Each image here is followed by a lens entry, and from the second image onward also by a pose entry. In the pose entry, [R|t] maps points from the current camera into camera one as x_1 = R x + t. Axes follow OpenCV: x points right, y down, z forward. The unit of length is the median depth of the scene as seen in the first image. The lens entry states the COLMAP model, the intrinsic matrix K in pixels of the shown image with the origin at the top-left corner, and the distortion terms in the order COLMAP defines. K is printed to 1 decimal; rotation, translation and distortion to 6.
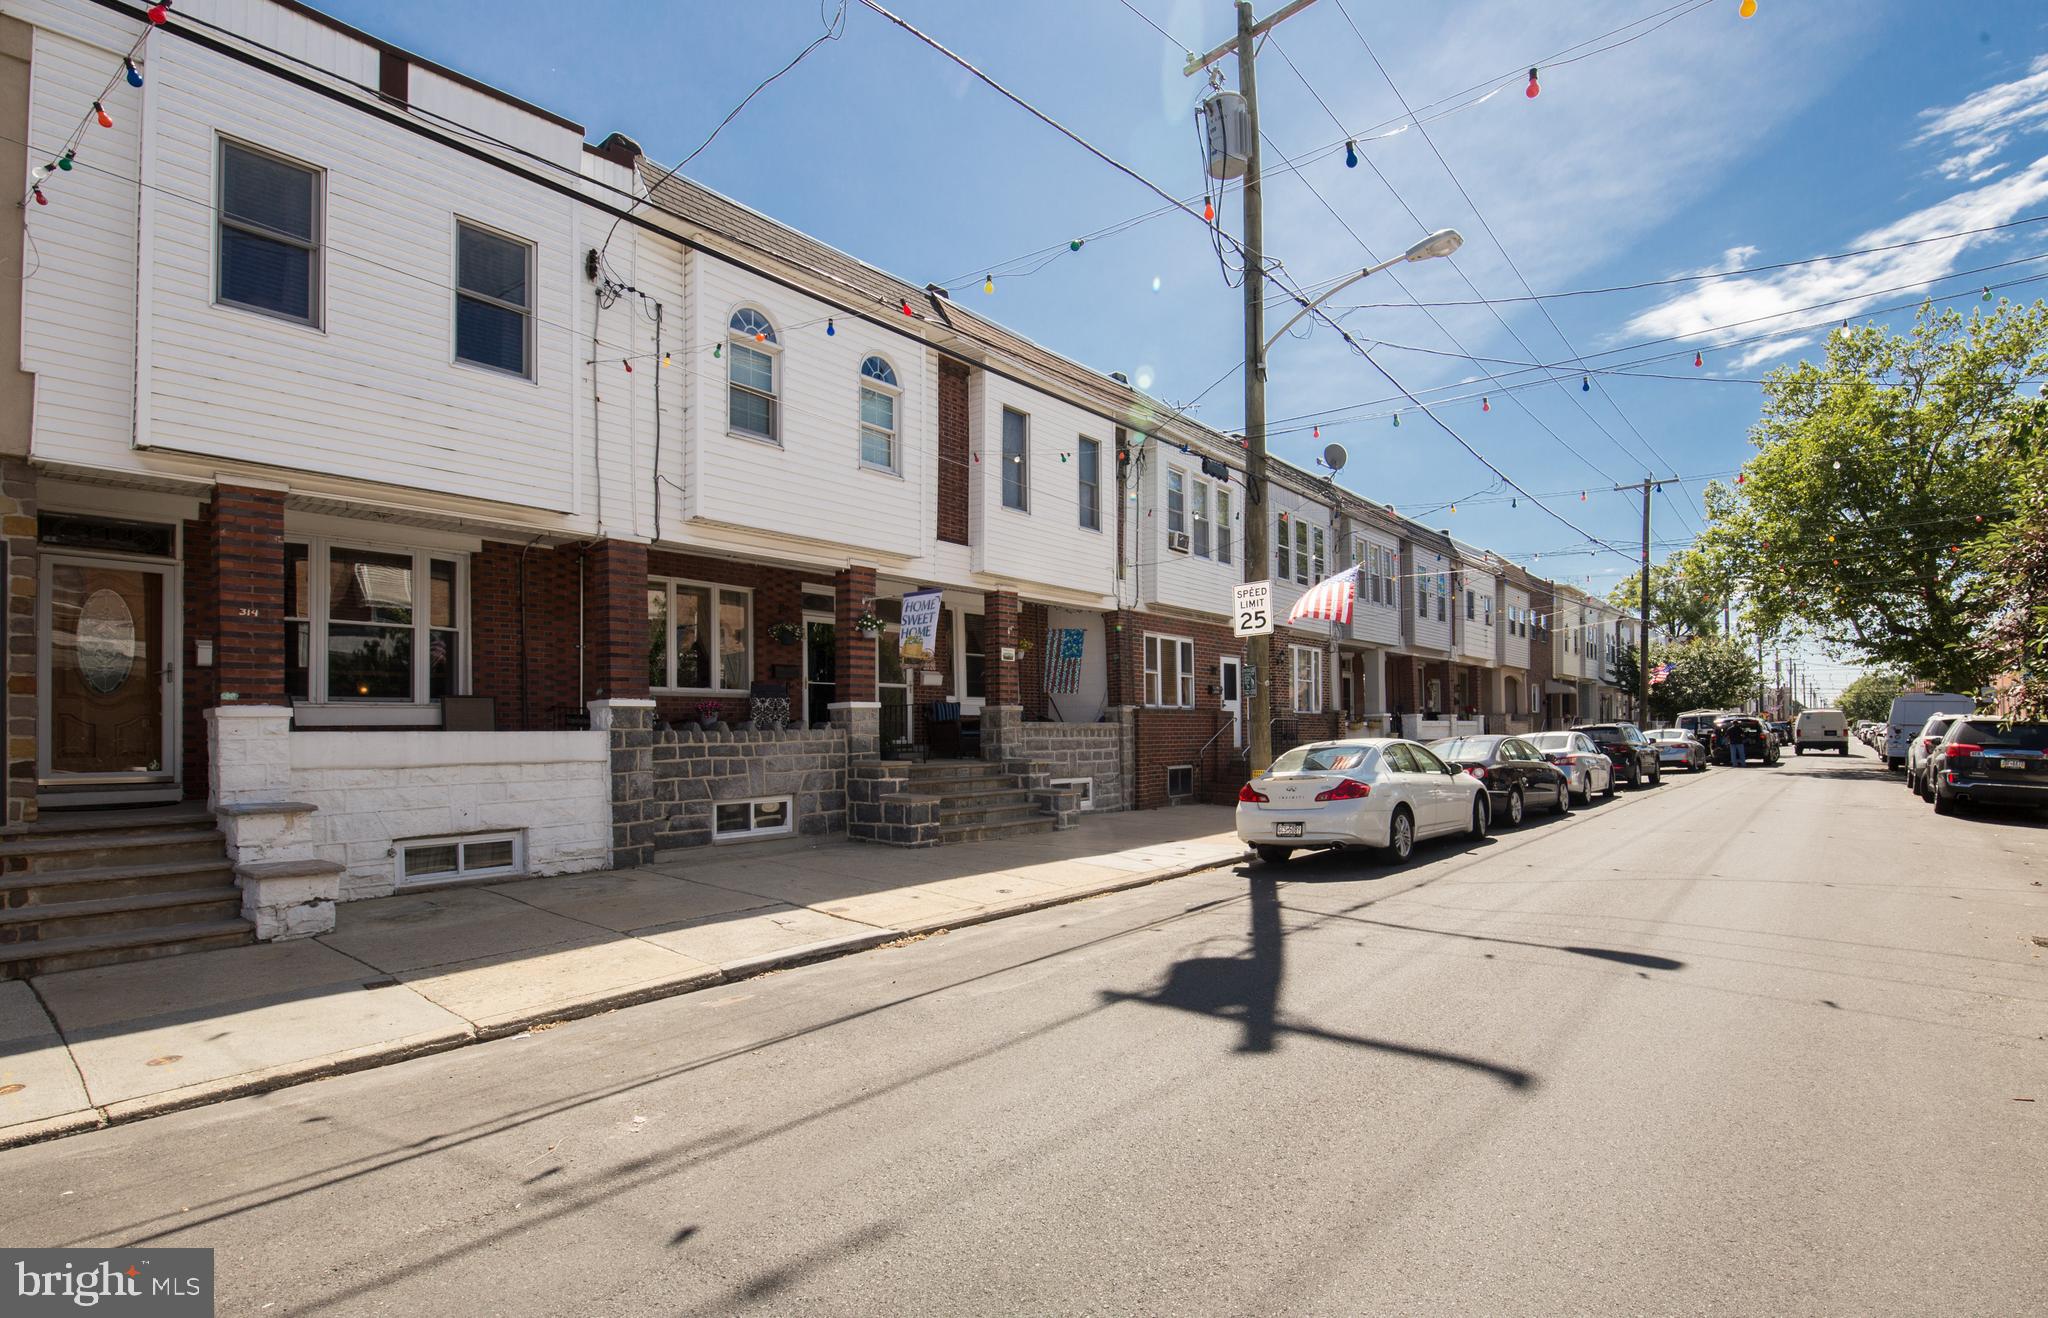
lens RADIAL K [[935.5, 0, 1048.9], [0, 935.5, 722.9], [0, 0, 1]] dist [-0.000821, -0.011126]
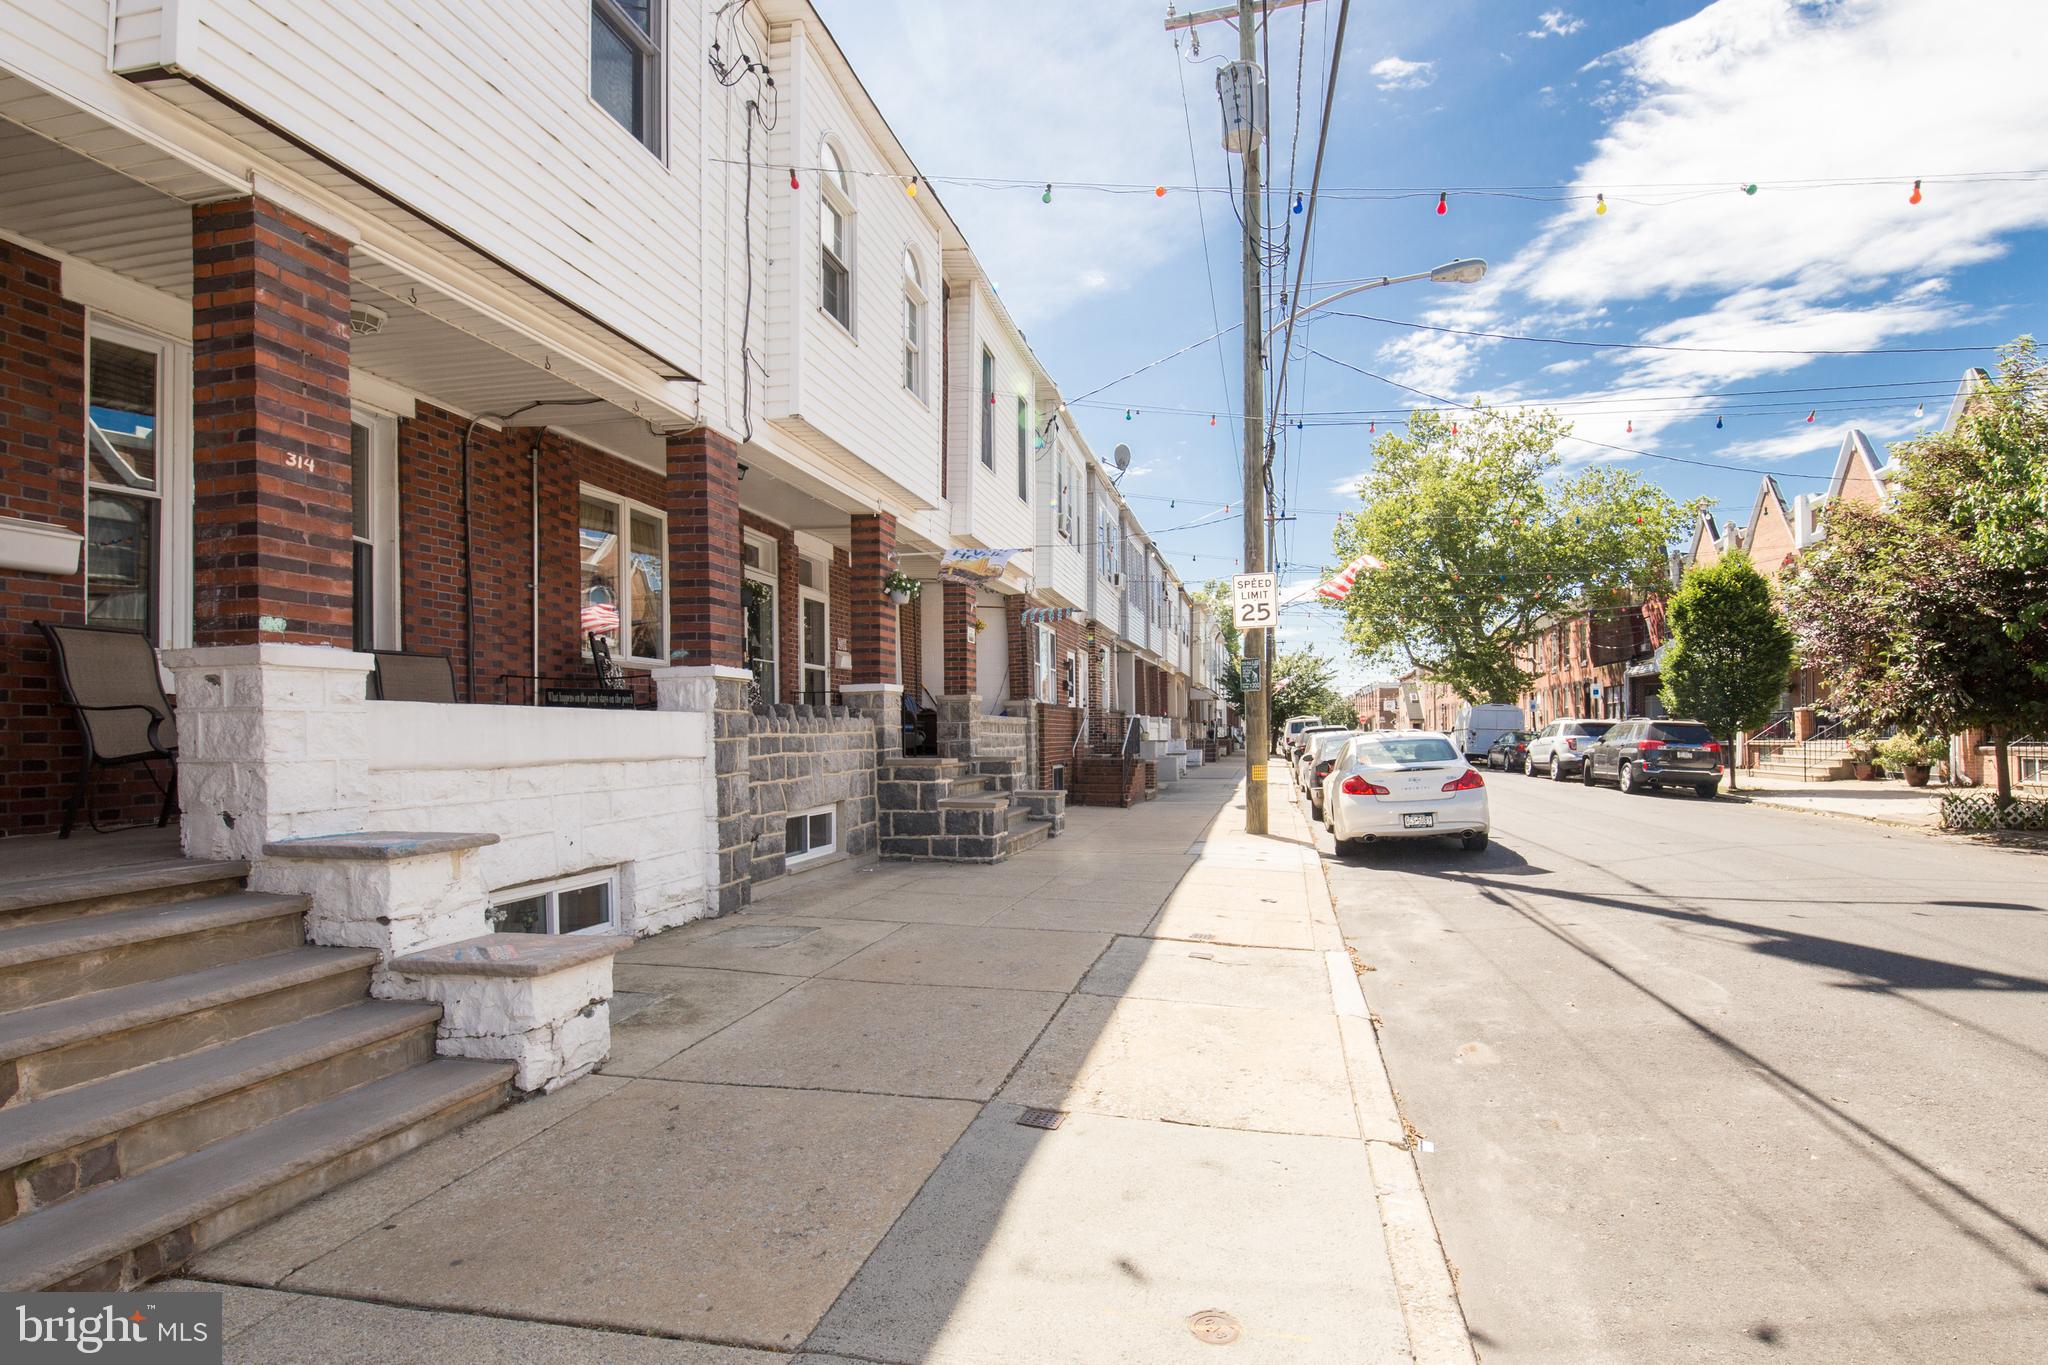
lens RADIAL K [[974.0, 0, 1026.3], [0, 974.0, 735.3], [0, 0, 1]] dist [0.002790, -0.013269]
pose [[0.883418, 0.003573, 0.468573, -0.604099], [-0.006422, 0.999969, 0.004484, 0.020524], [-0.468542, -0.006971, 0.883414, 0.272777]]
